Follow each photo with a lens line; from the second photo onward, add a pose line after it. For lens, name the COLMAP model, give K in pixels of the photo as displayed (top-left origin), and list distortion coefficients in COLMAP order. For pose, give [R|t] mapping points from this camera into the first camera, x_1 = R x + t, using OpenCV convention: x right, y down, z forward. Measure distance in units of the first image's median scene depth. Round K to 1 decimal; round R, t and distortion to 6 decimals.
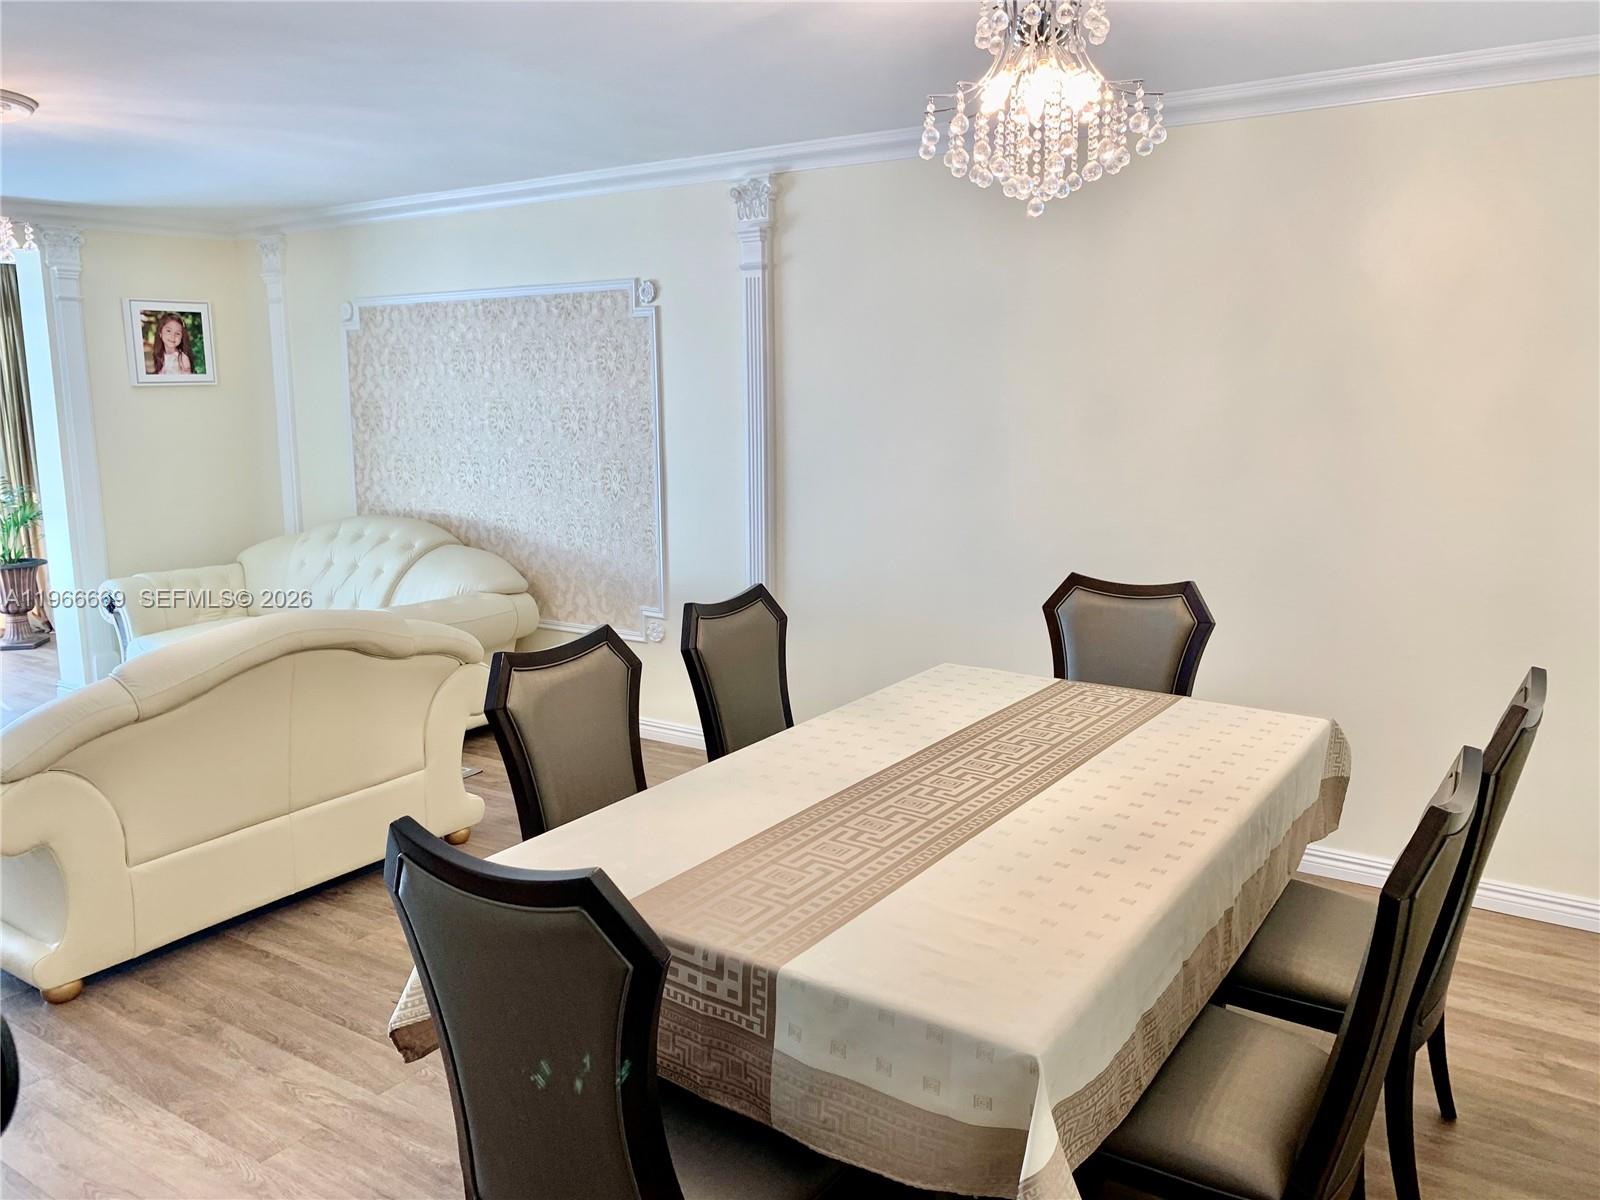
lens RADIAL K [[1233.4, 0, 792.2], [0, 1233.4, 586.8], [0, 0, 1]] dist [0.014541, -0.007520]
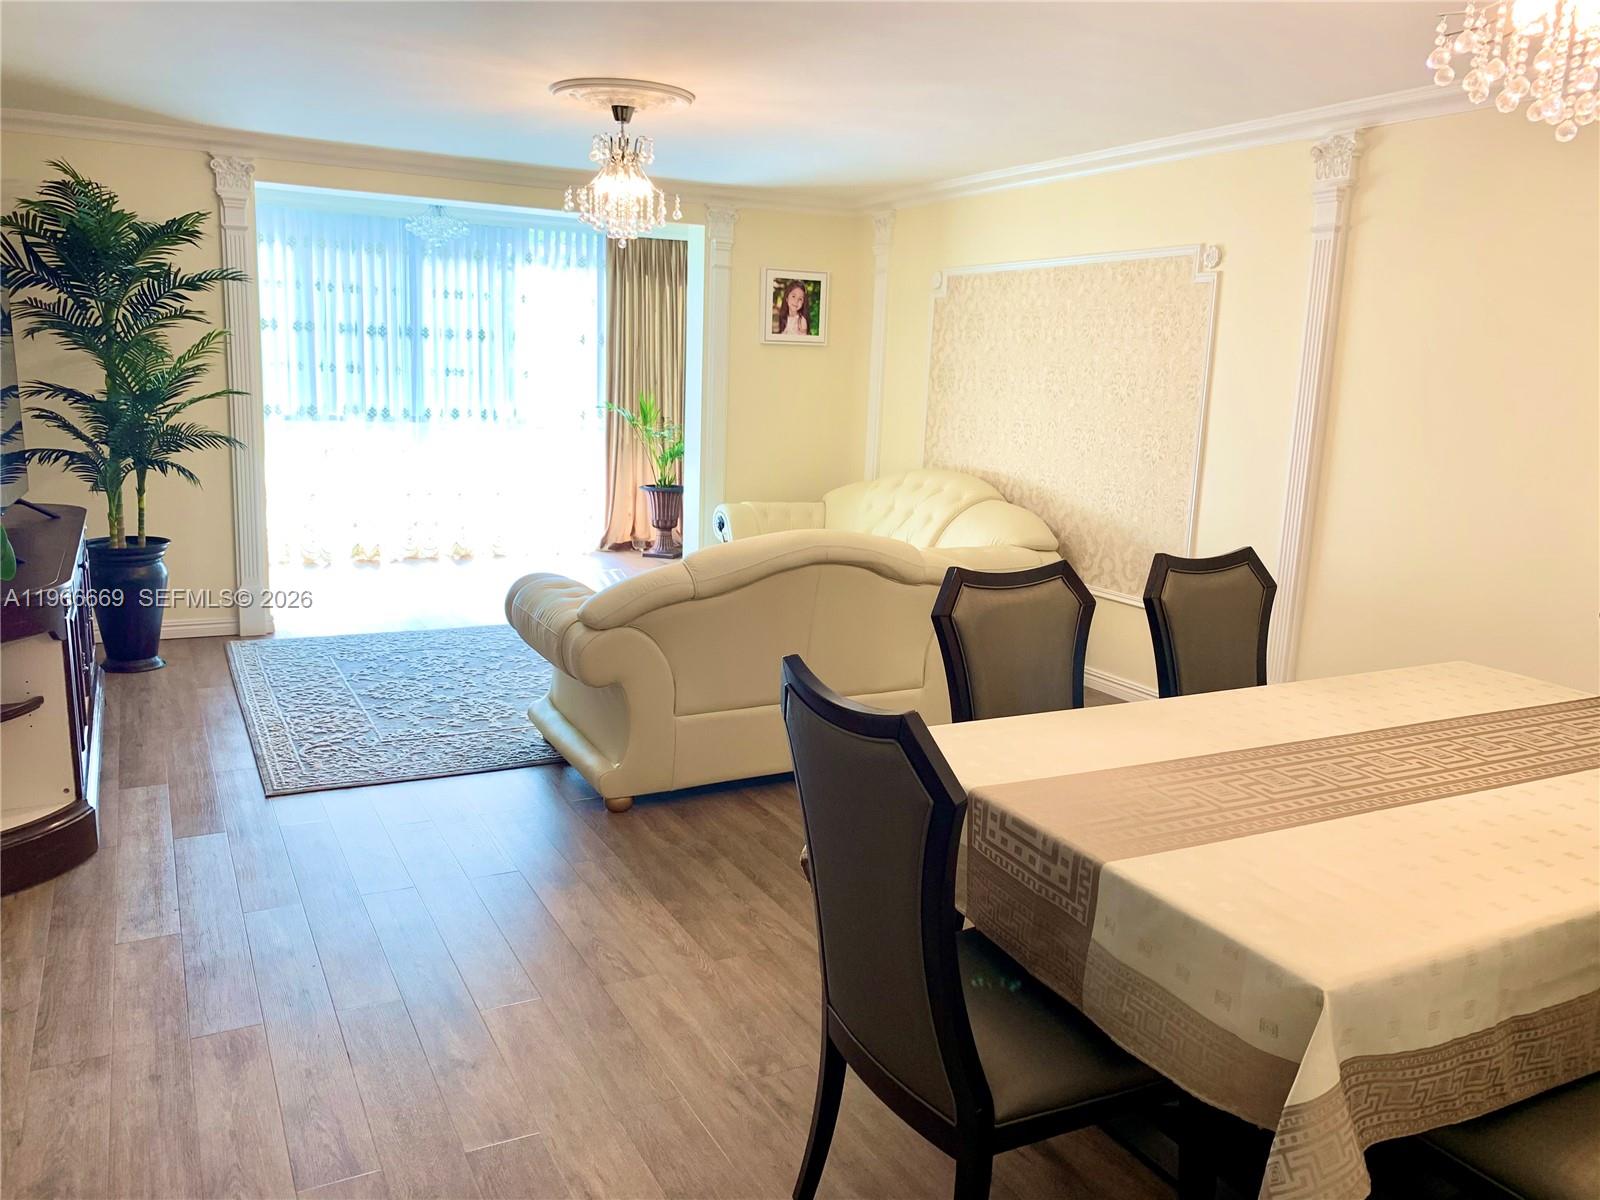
lens RADIAL K [[1222.5, 0, 797.4], [0, 1222.5, 588.0], [0, 0, 1]] dist [0.164779, -0.333864]
pose [[0.880120, 0.126940, -0.457466, 0.070676], [-0.123265, 0.991645, 0.038018, 0.022530], [0.458470, 0.022929, 0.888414, -0.022033]]
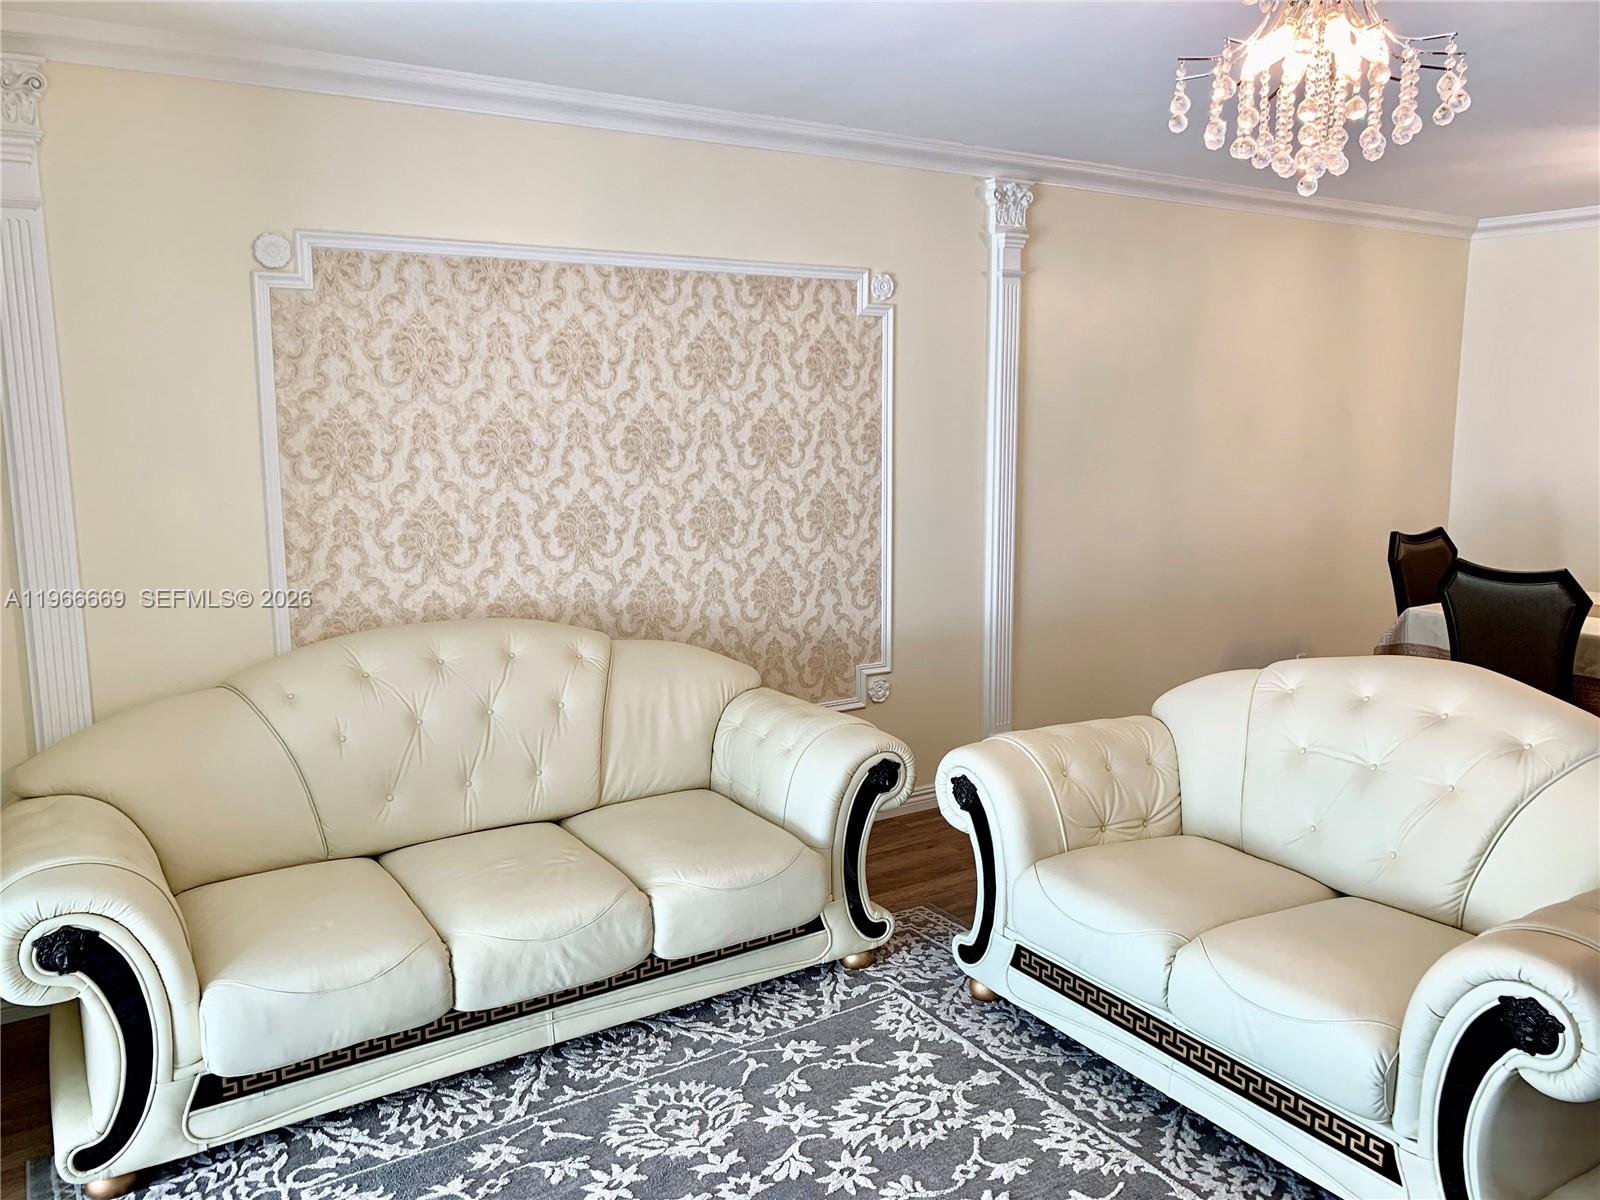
lens RADIAL K [[1247.4, 0, 807.5], [0, 1247.4, 591.8], [0, 0, 1]] dist [0.129344, -0.202910]
pose [[0.391165, -0.129221, 0.911203, -0.847152], [0.152971, 0.985450, 0.074082, -0.094859], [-0.907518, 0.110410, 0.405241, 0.649435]]
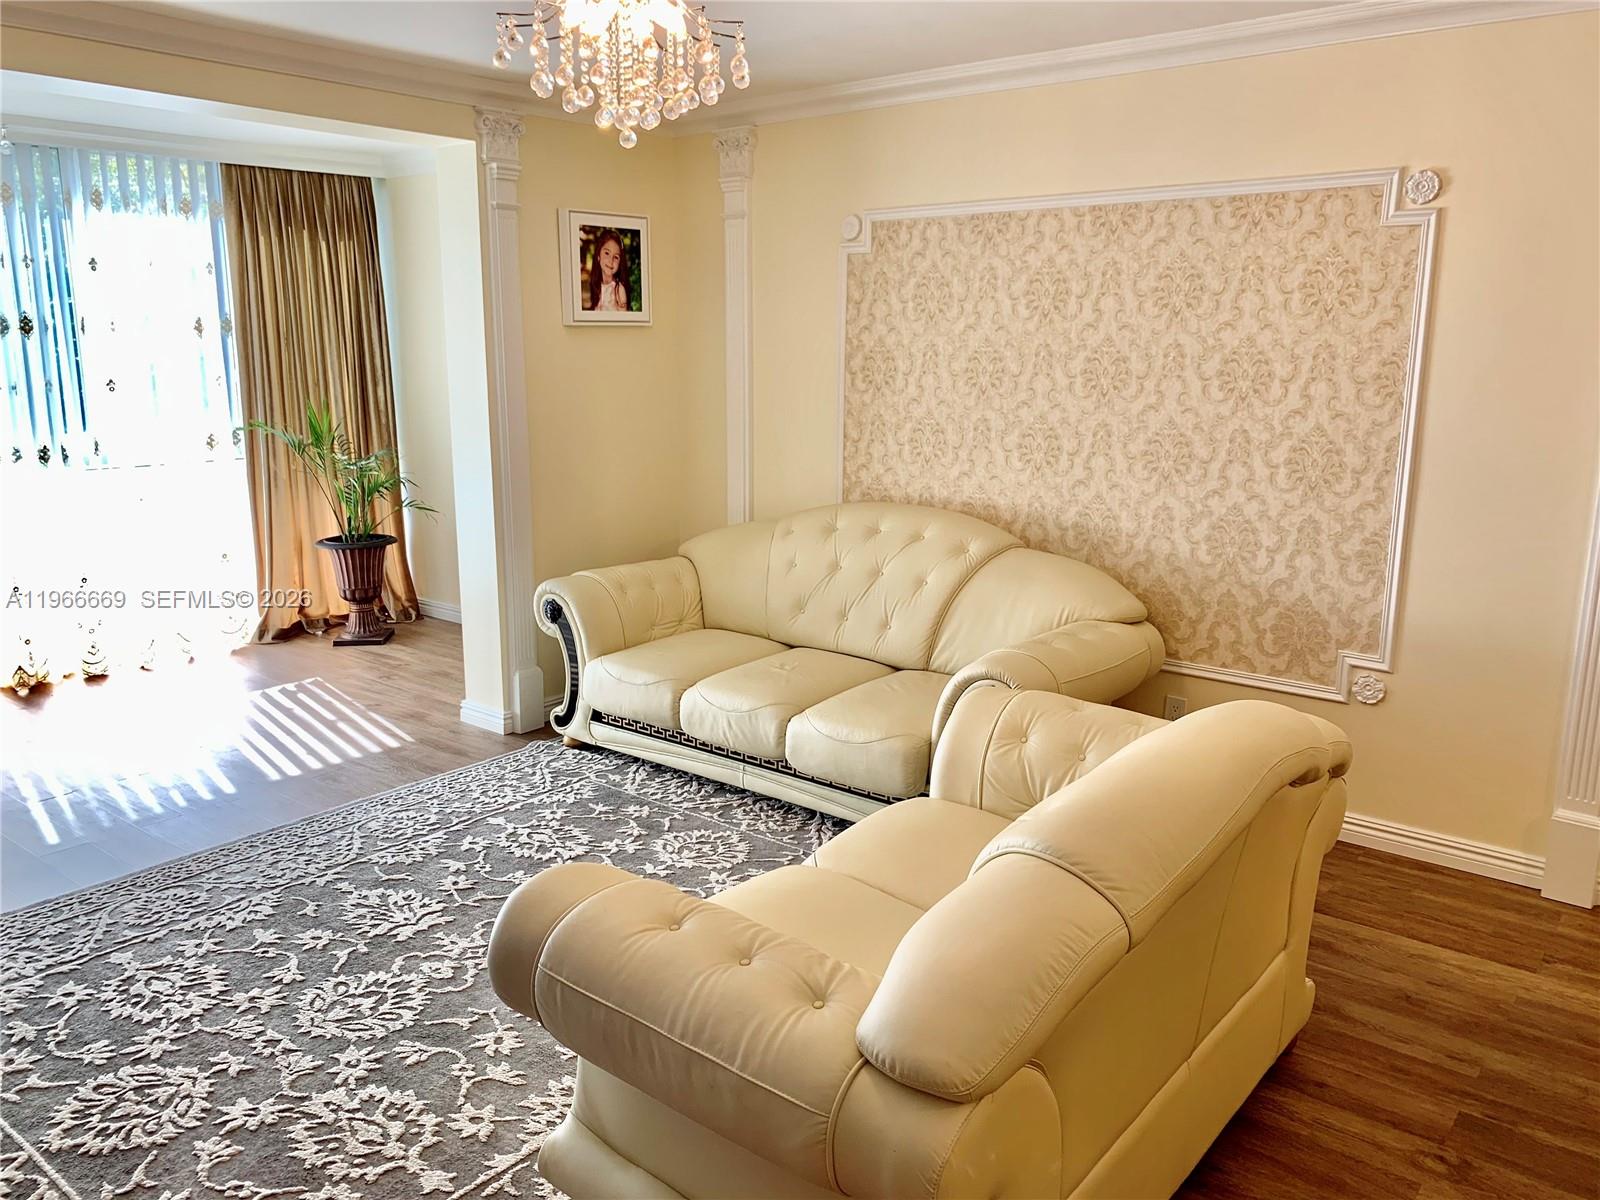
lens RADIAL K [[1229.2, 0, 803.8], [0, 1229.2, 596.0], [0, 0, 1]] dist [0.049197, -0.057466]
pose [[0.996154, 0.031267, -0.081852, -0.349442], [-0.027850, 0.998706, 0.042557, -0.033980], [0.083077, -0.040113, 0.995735, 0.266274]]
